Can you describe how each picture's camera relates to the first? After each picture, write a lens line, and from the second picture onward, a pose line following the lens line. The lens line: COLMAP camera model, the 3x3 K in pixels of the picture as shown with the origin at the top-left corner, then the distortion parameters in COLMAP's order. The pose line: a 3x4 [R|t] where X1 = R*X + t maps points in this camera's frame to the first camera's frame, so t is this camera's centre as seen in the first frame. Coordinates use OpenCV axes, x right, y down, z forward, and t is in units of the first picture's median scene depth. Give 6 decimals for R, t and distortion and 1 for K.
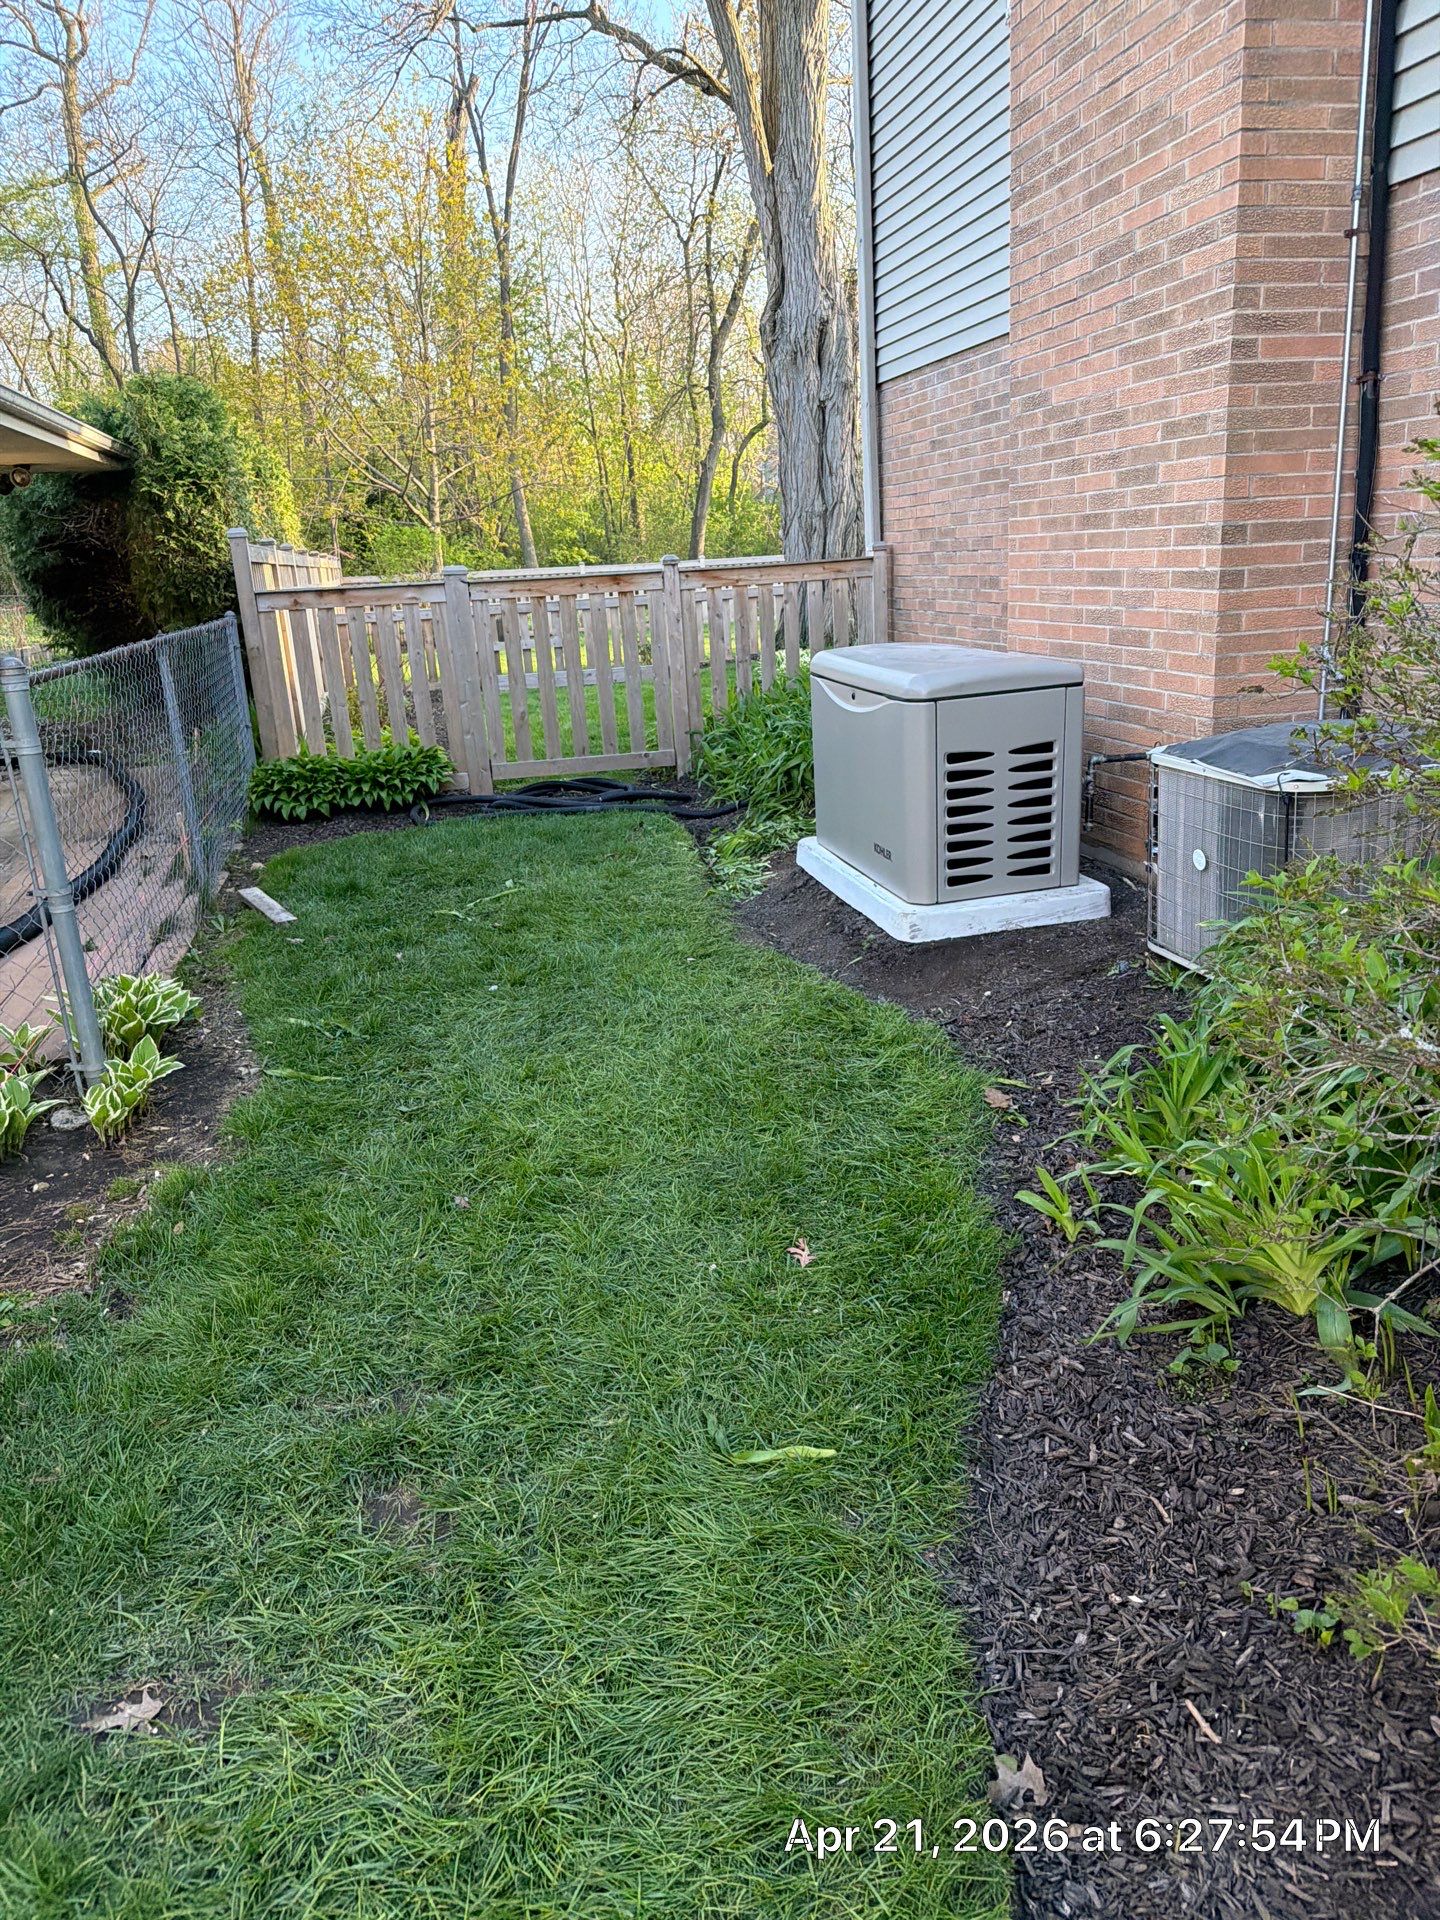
lens RADIAL K [[1367.1, 0, 709.1], [0, 1367.1, 965.9], [0, 0, 1]] dist [0.039949, -0.057868]
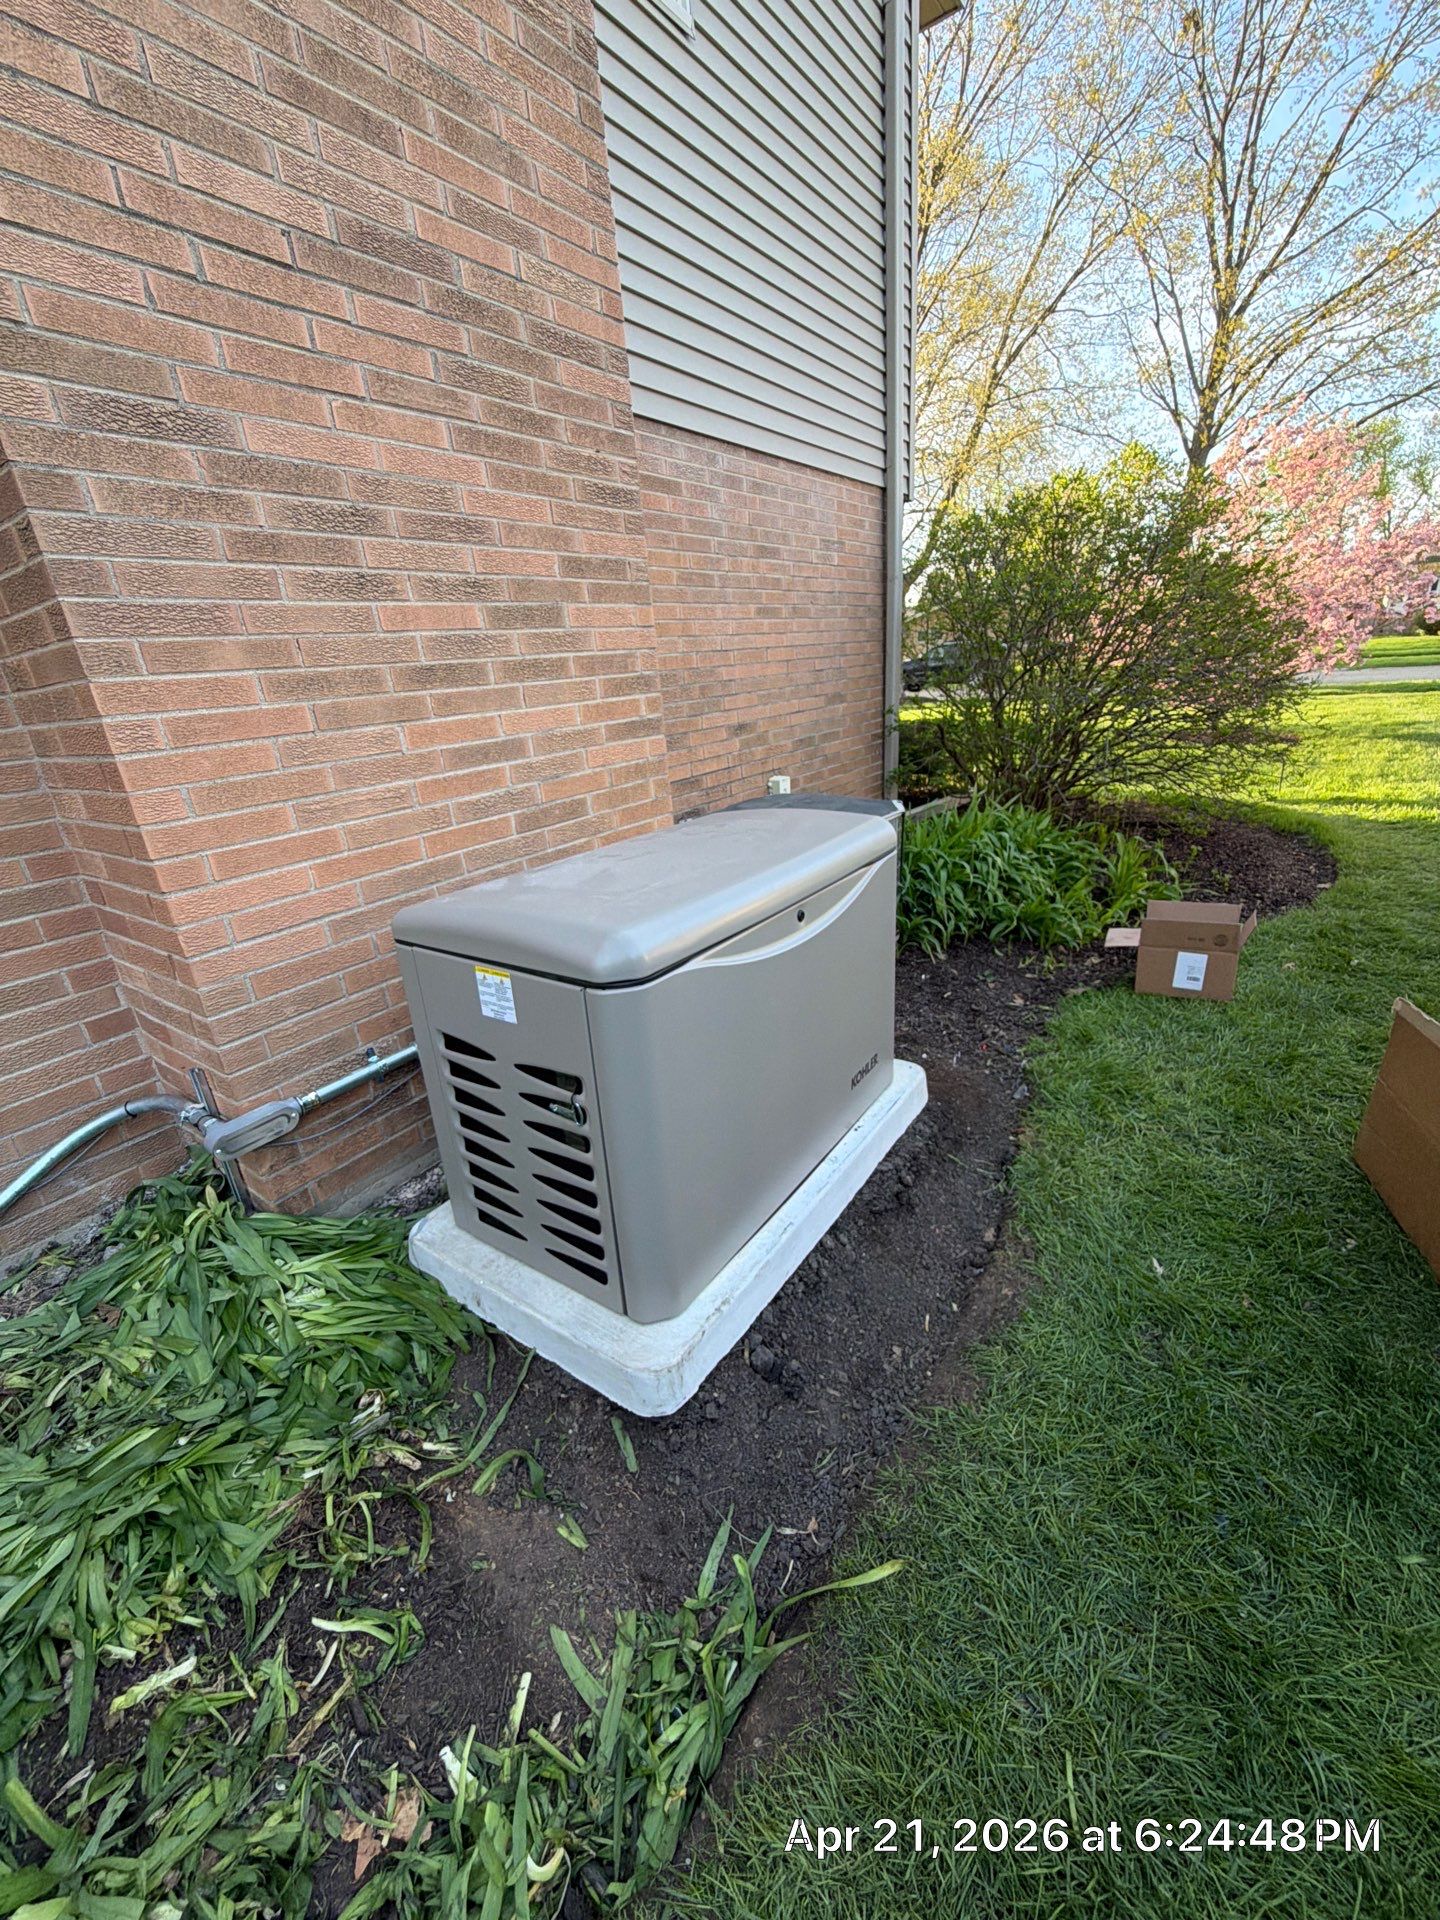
lens RADIAL K [[772.7, 0, 732.8], [0, 772.7, 958.3], [0, 0, 1]] dist [-0.002092, 0.000526]
pose [[-0.667308, -0.161288, 0.727108, -0.122116], [0.322387, 0.817516, 0.477215, -0.362196], [-0.671392, 0.552860, -0.493537, 1.226932]]
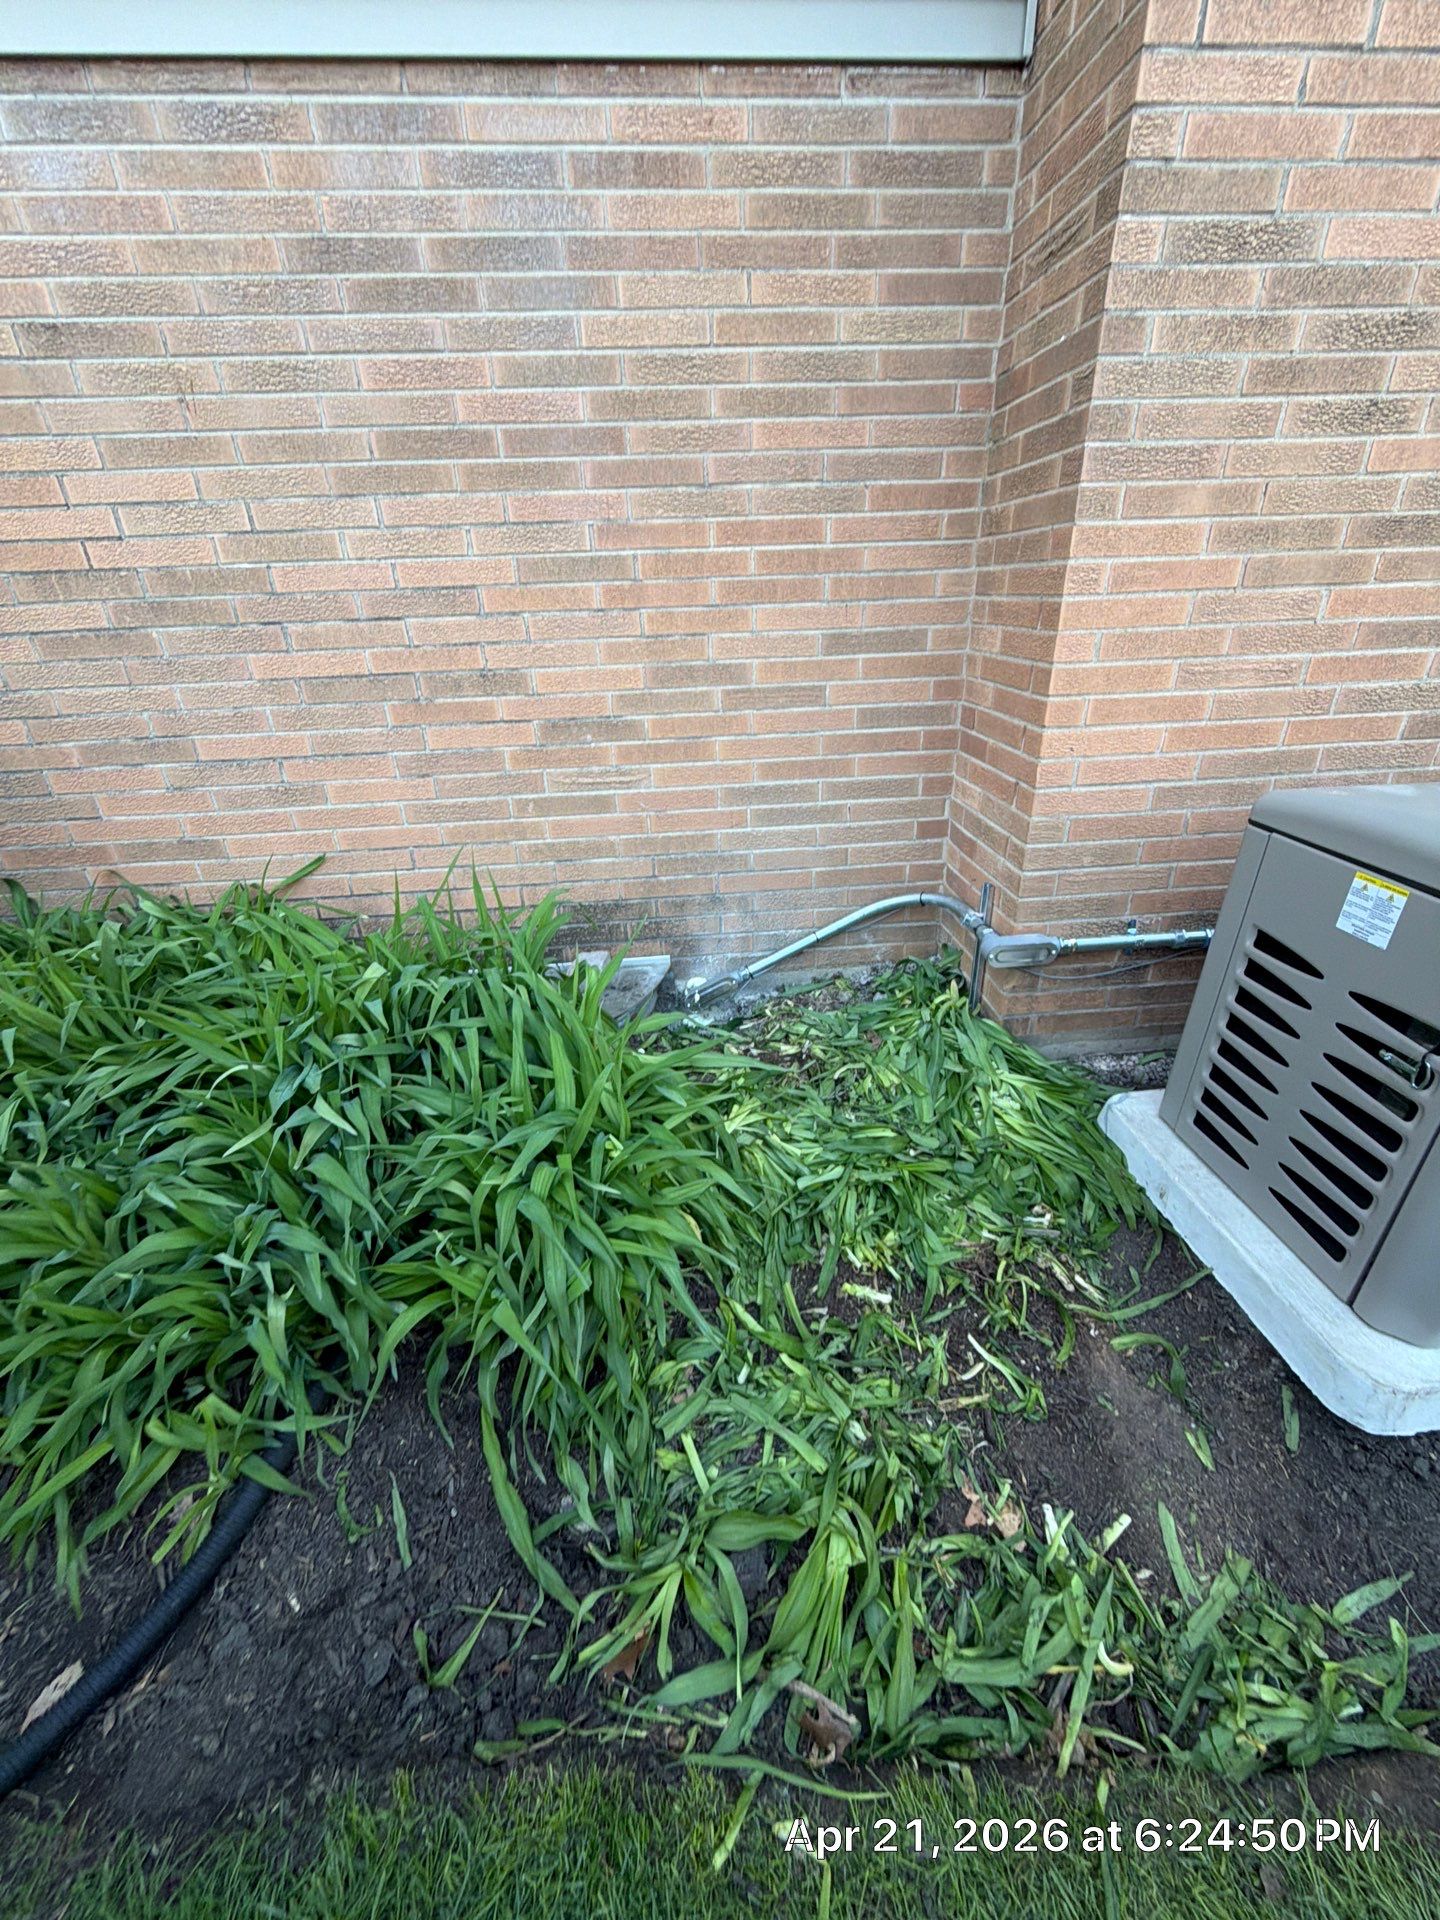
lens RADIAL K [[772.7, 0, 715.2], [0, 772.7, 961.6], [0, 0, 1]] dist [-0.002092, 0.000526]
pose [[0.128908, -0.387312, 0.912892, -0.120982], [0.312348, 0.889574, 0.333313, -0.378394], [-0.941181, 0.242174, 0.235650, 1.297903]]
